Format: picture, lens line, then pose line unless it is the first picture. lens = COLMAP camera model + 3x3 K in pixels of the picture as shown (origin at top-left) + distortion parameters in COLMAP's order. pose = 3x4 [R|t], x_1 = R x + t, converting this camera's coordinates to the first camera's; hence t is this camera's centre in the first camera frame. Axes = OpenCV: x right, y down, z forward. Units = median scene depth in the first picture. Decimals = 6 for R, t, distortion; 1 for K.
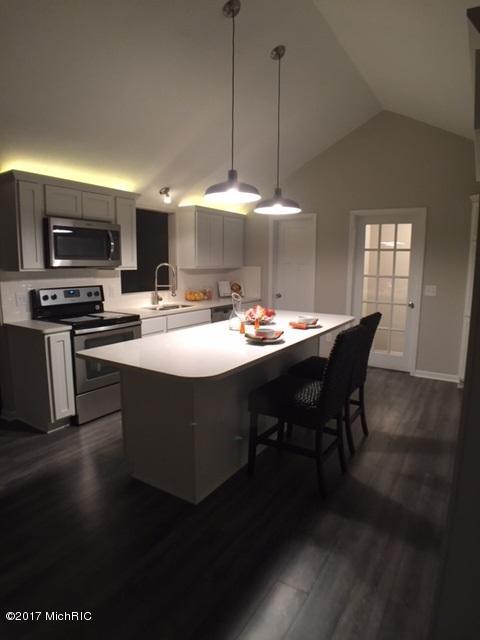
lens RADIAL K [[384.4, 0, 239.5], [0, 384.4, 319.3], [0, 0, 1]] dist [-0.079205, -0.000046]
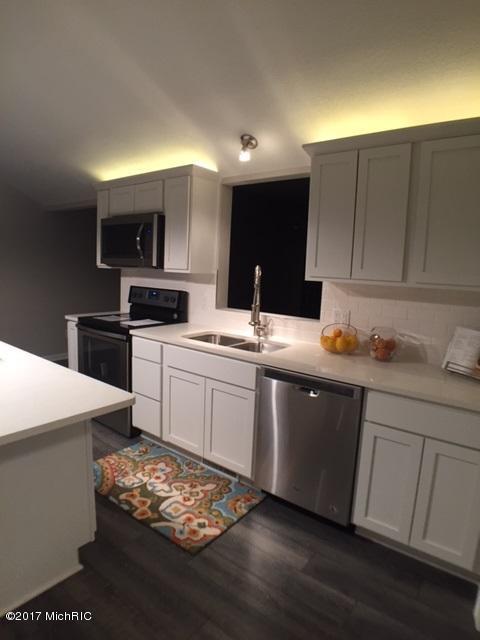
lens RADIAL K [[384.4, 0, 239.3], [0, 384.4, 321.5], [0, 0, 1]] dist [-0.079205, -0.000046]
pose [[-0.100449, 0.128251, -0.986642, 0.464738], [-0.183629, 0.972232, 0.145072, -0.173078], [0.977850, 0.195749, -0.074109, 1.228651]]
